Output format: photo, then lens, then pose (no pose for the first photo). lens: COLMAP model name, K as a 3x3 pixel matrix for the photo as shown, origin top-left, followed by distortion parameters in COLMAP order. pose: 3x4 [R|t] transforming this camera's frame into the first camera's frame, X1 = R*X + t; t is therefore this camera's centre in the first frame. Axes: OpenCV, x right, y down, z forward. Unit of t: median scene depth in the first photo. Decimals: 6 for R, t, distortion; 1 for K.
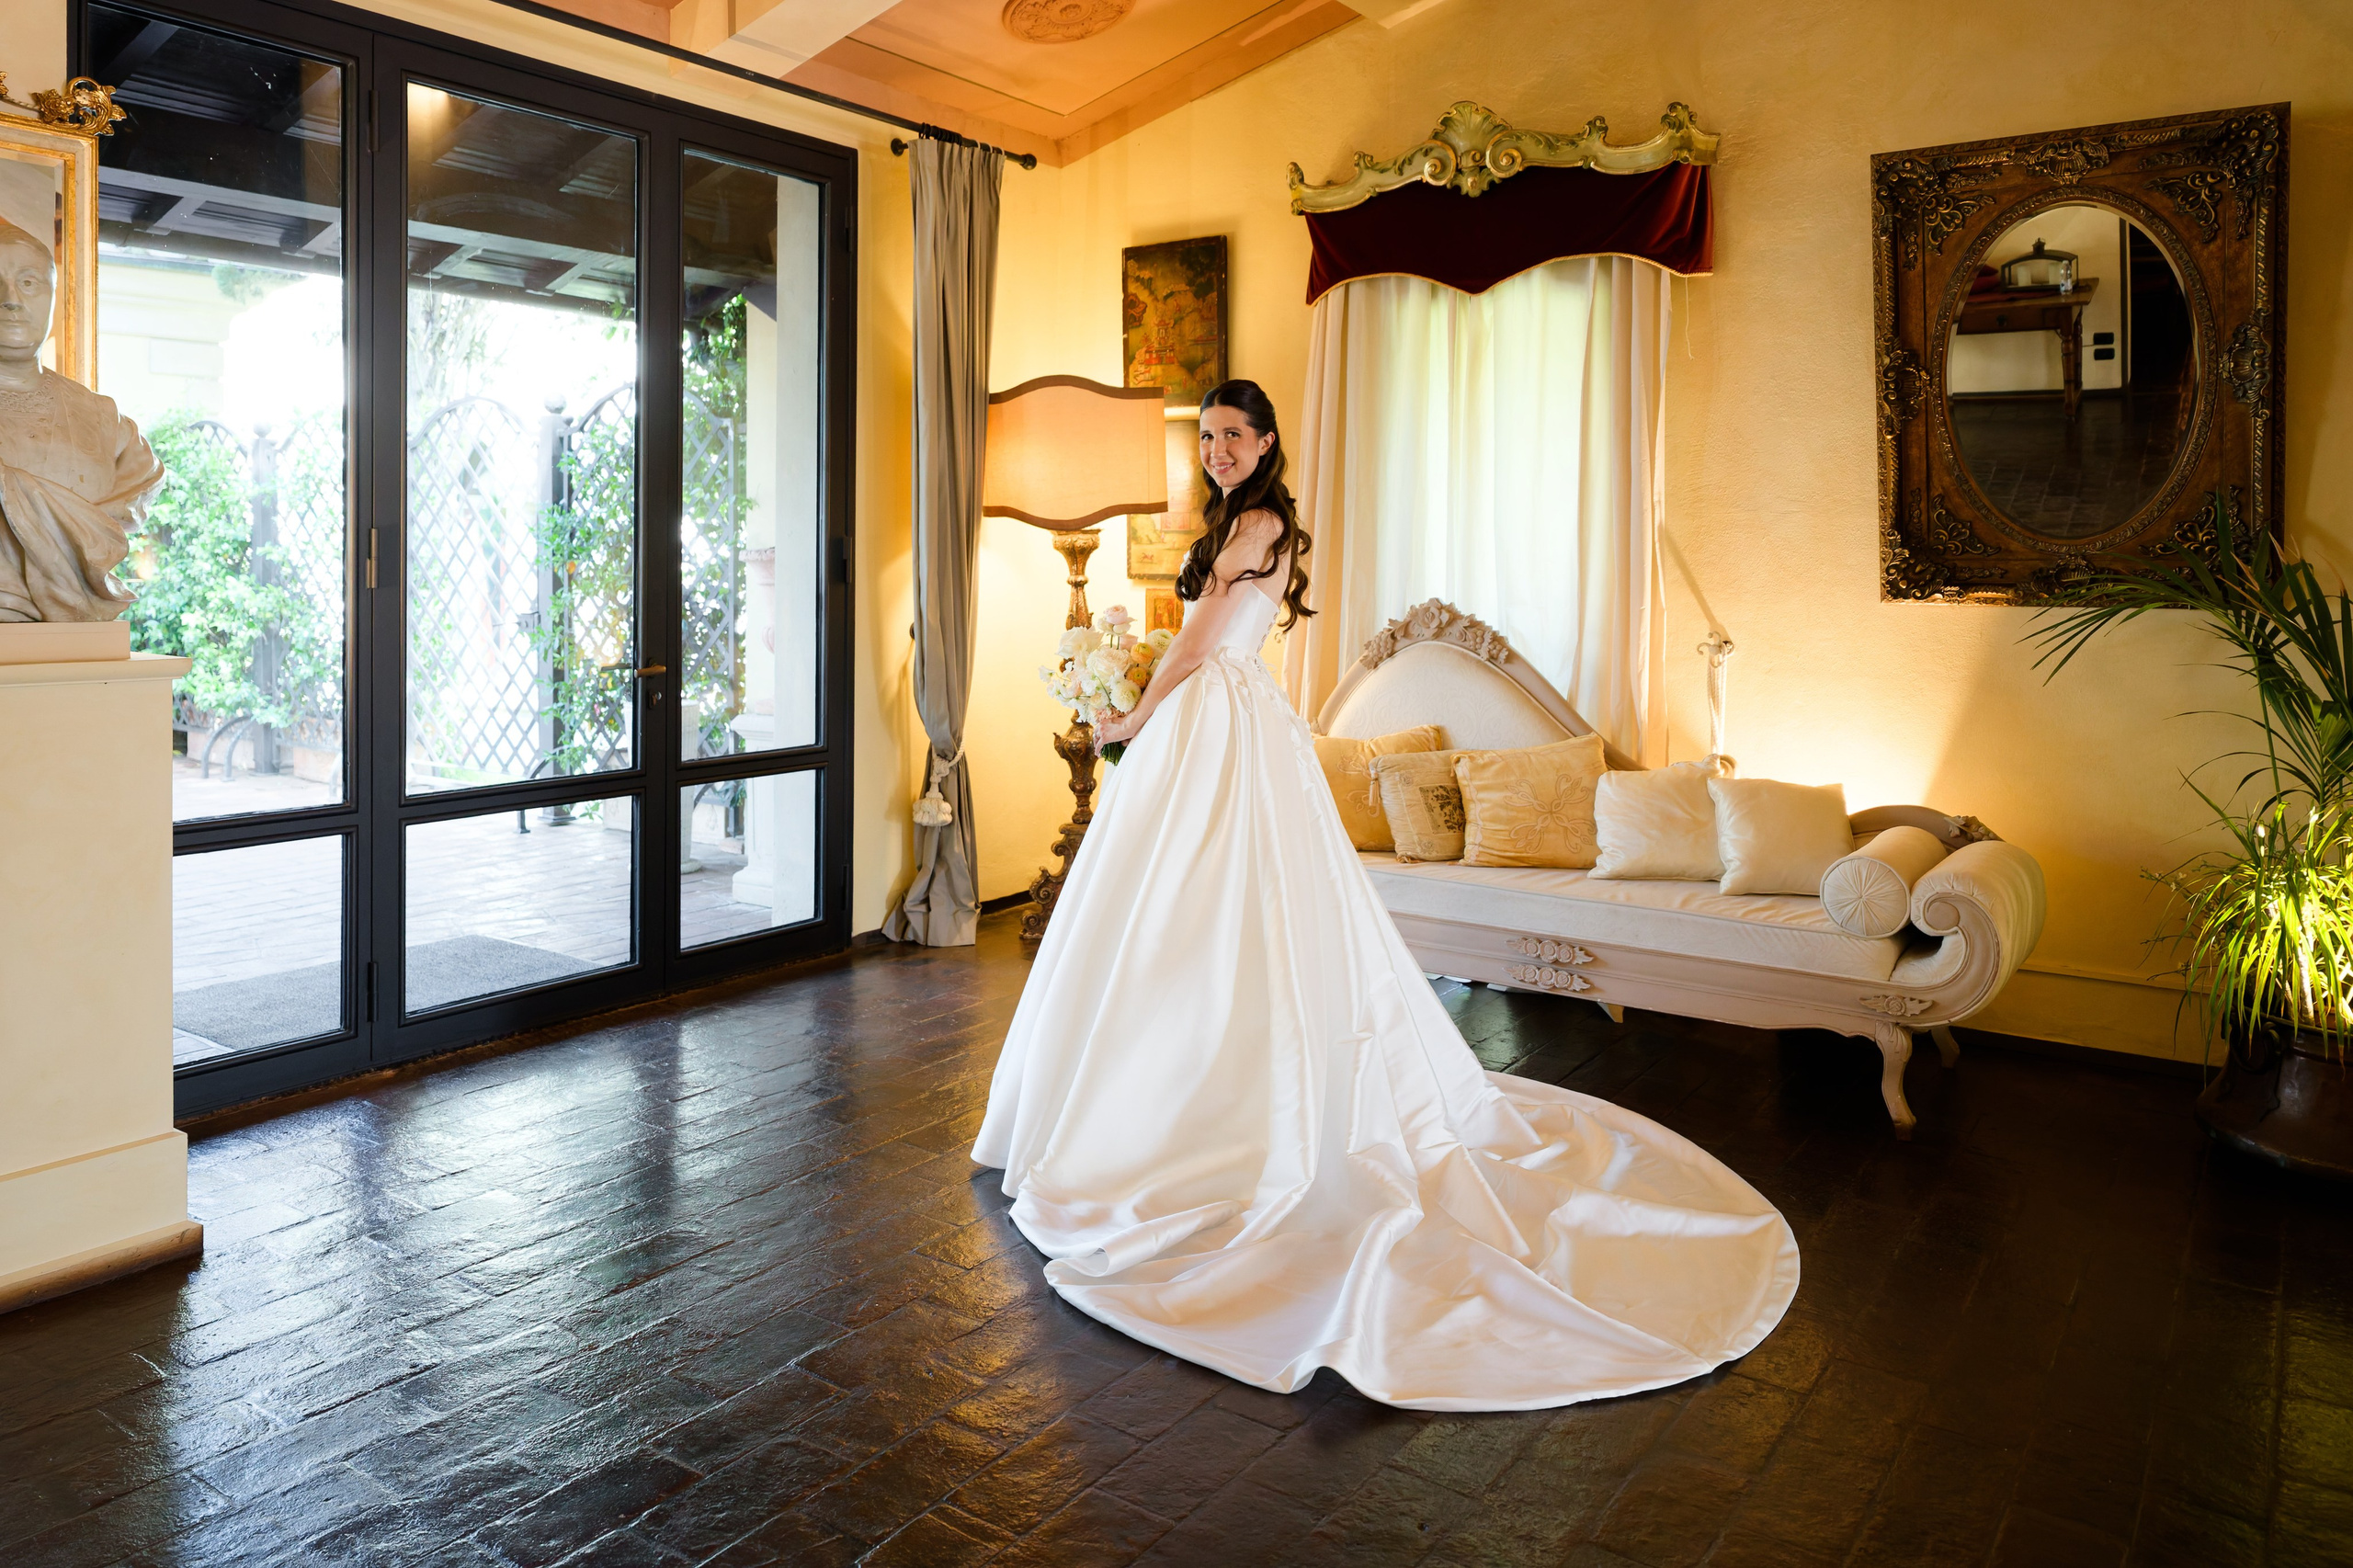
lens RADIAL K [[3240.4, 0, 1015.1], [0, 3240.4, 714.4], [0, 0, 1]] dist [-0.032221, 0.000000]
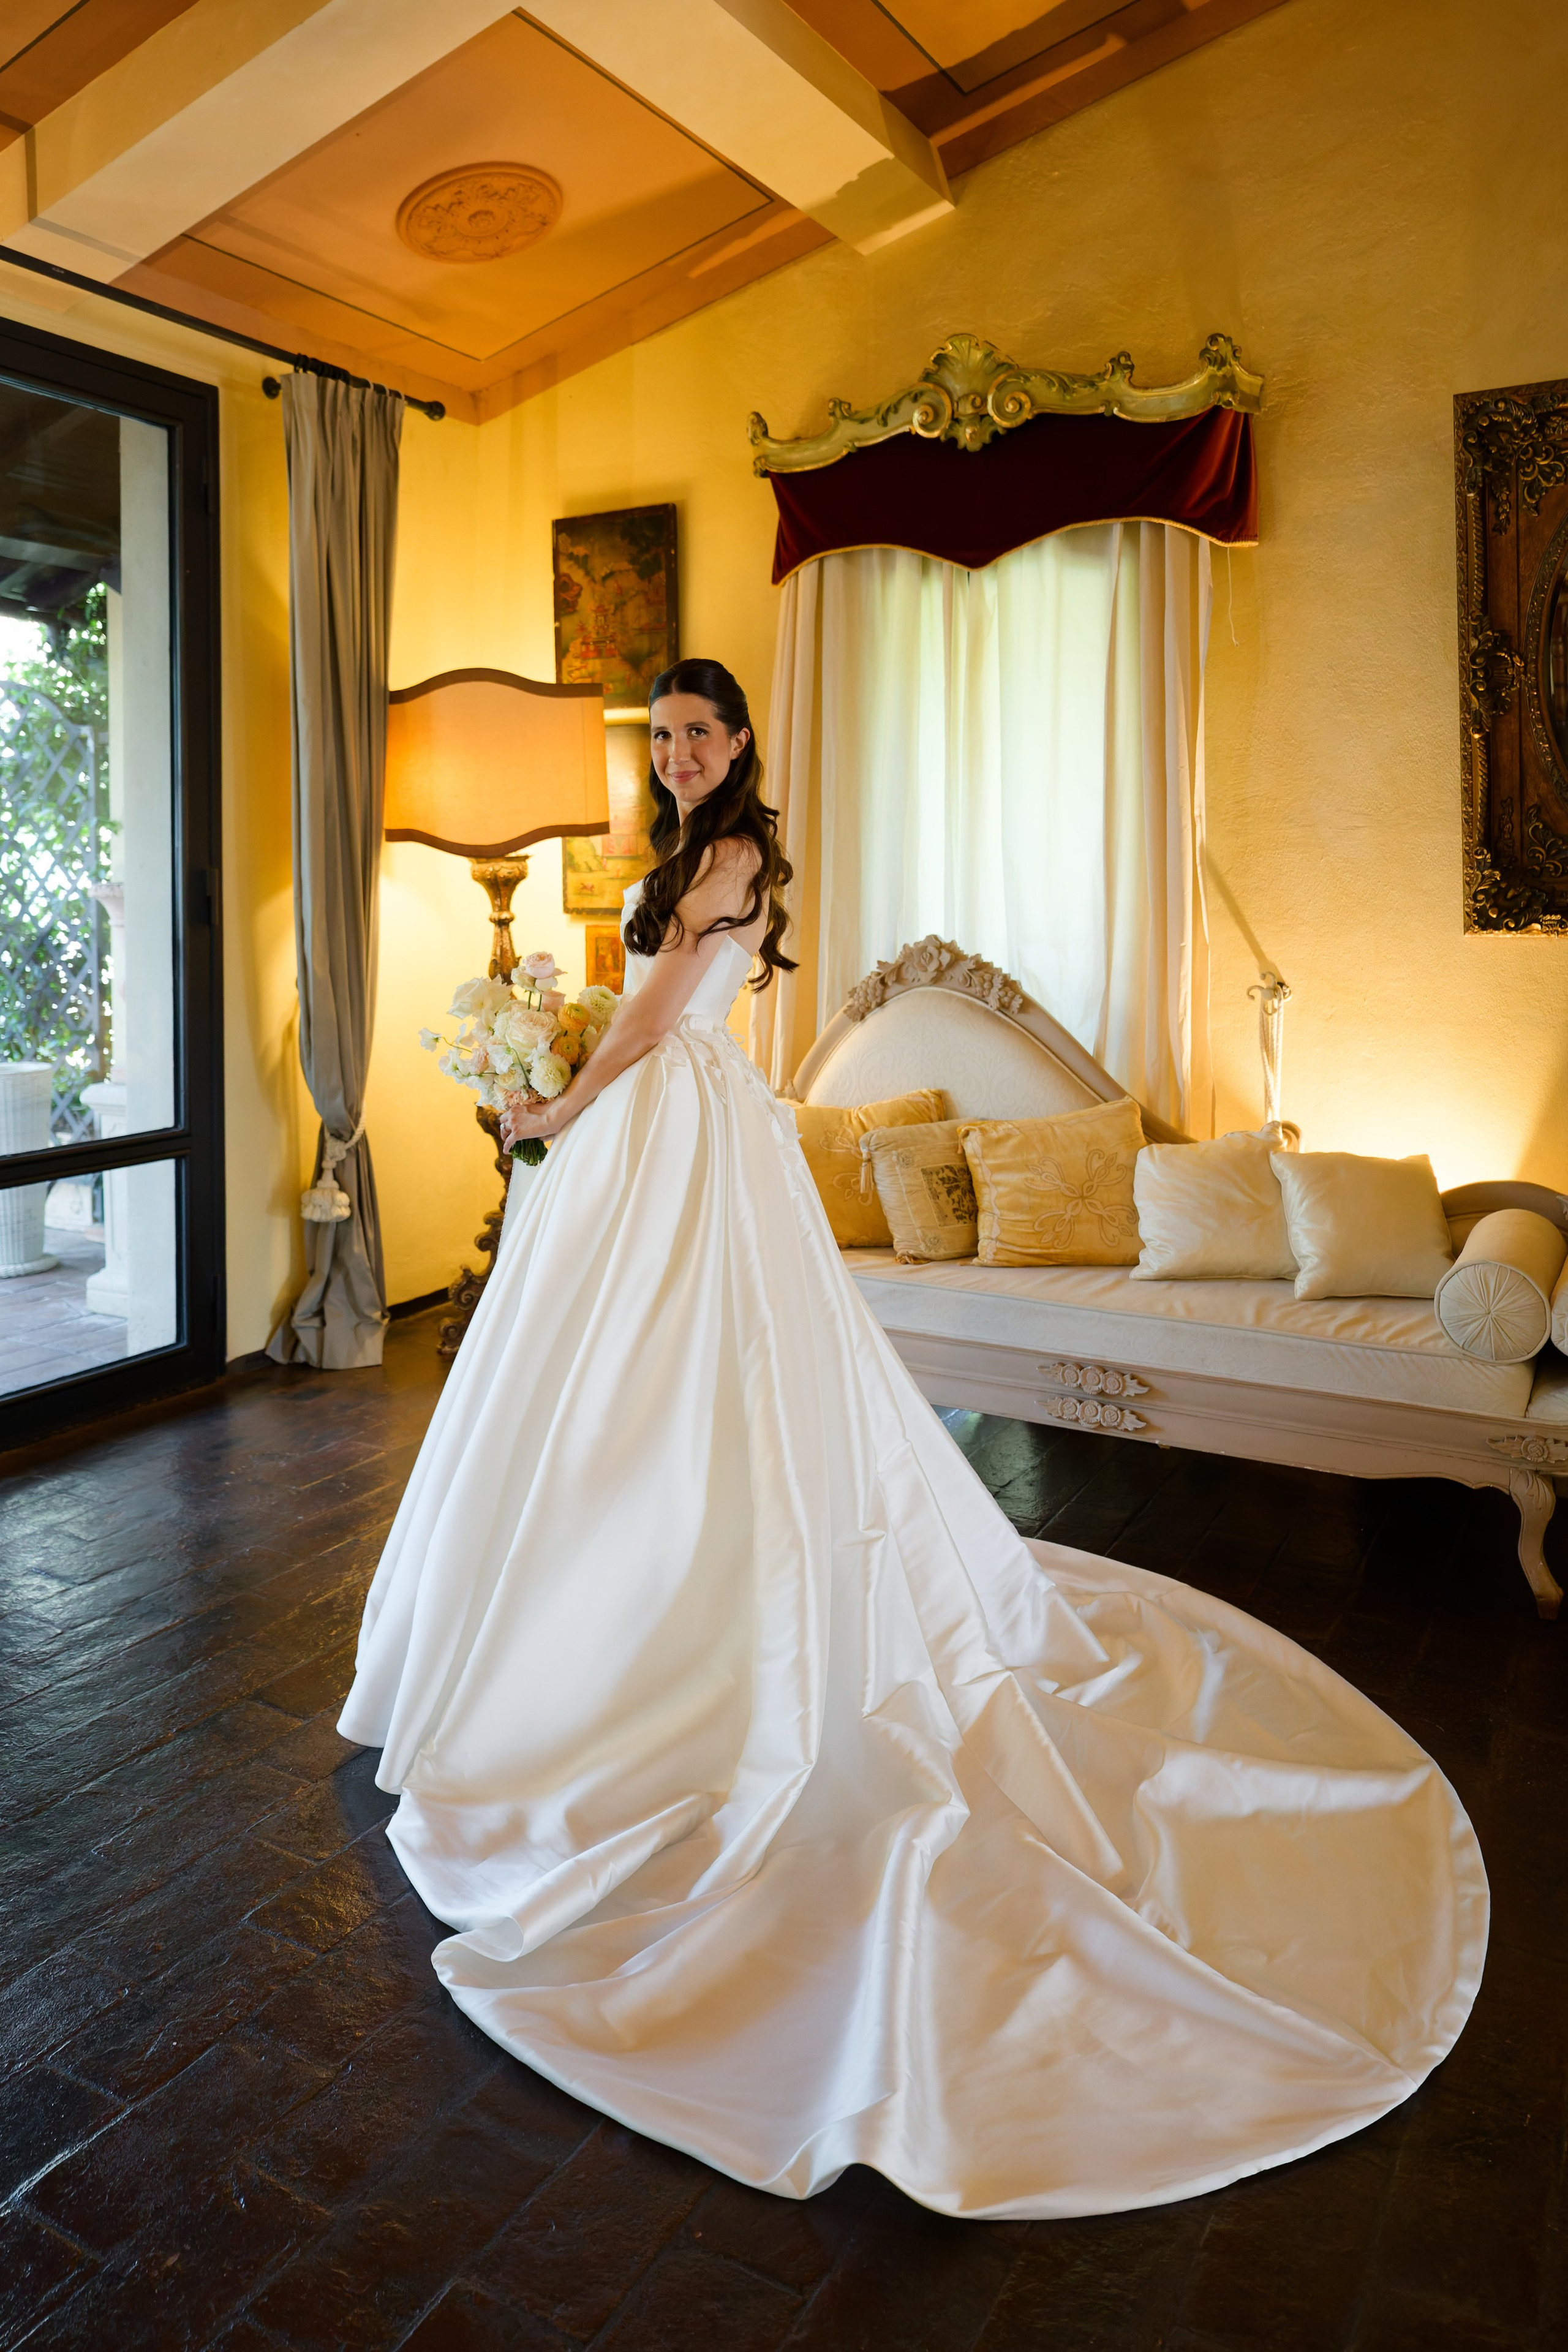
lens RADIAL K [[2193.5, 0, 799.9], [0, 2193.5, 945.4], [0, 0, 1]] dist [-0.001043, 0.000000]
pose [[0.992461, -0.015214, 0.121613, 0.027565], [0.015991, 0.999857, -0.005421, -0.031088], [-0.121513, 0.007325, 0.992563, 0.450292]]
